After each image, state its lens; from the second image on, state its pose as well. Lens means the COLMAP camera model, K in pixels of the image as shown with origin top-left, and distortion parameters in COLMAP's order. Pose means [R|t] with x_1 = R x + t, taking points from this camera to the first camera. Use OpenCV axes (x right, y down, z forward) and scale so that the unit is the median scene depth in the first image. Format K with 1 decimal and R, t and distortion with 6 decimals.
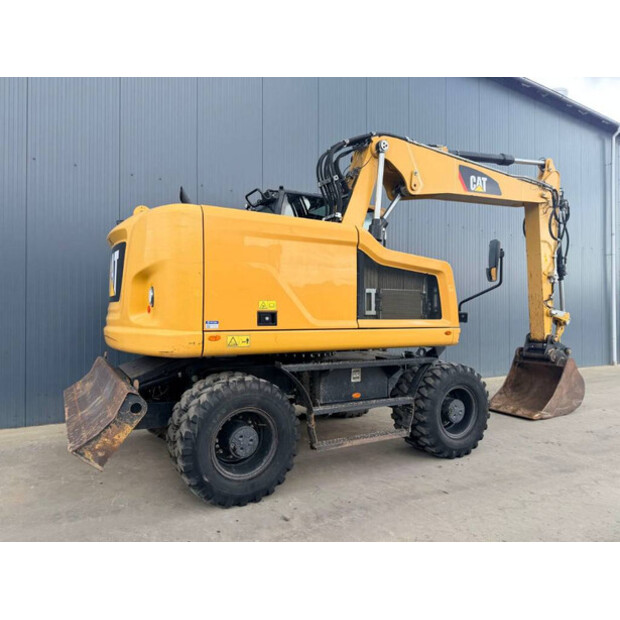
lens RADIAL K [[469.5, 0, 310.7], [0, 469.5, 303.4], [0, 0, 1]] dist [0.074002, -0.083975]
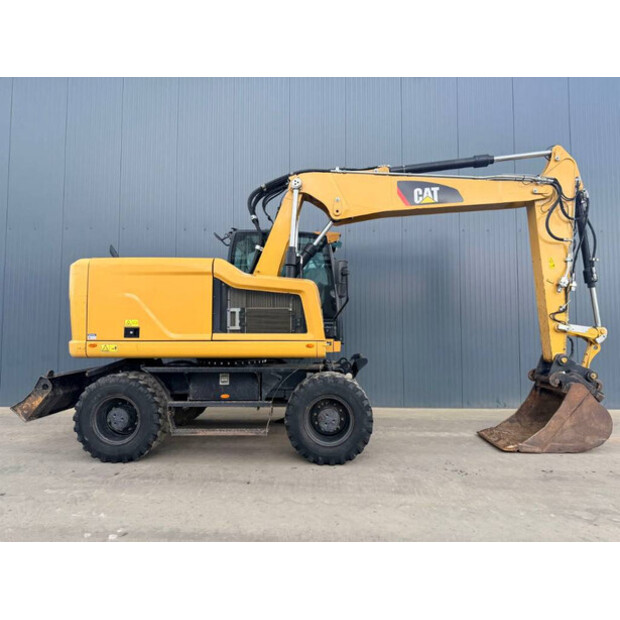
lens RADIAL K [[469.5, 0, 310.7], [0, 469.5, 303.4], [0, 0, 1]] dist [0.074002, -0.083975]
pose [[0.827247, -0.041243, -0.560322, 0.954265], [0.014086, 0.998511, -0.052700, 0.022902], [0.561661, 0.035703, 0.826596, 0.103137]]
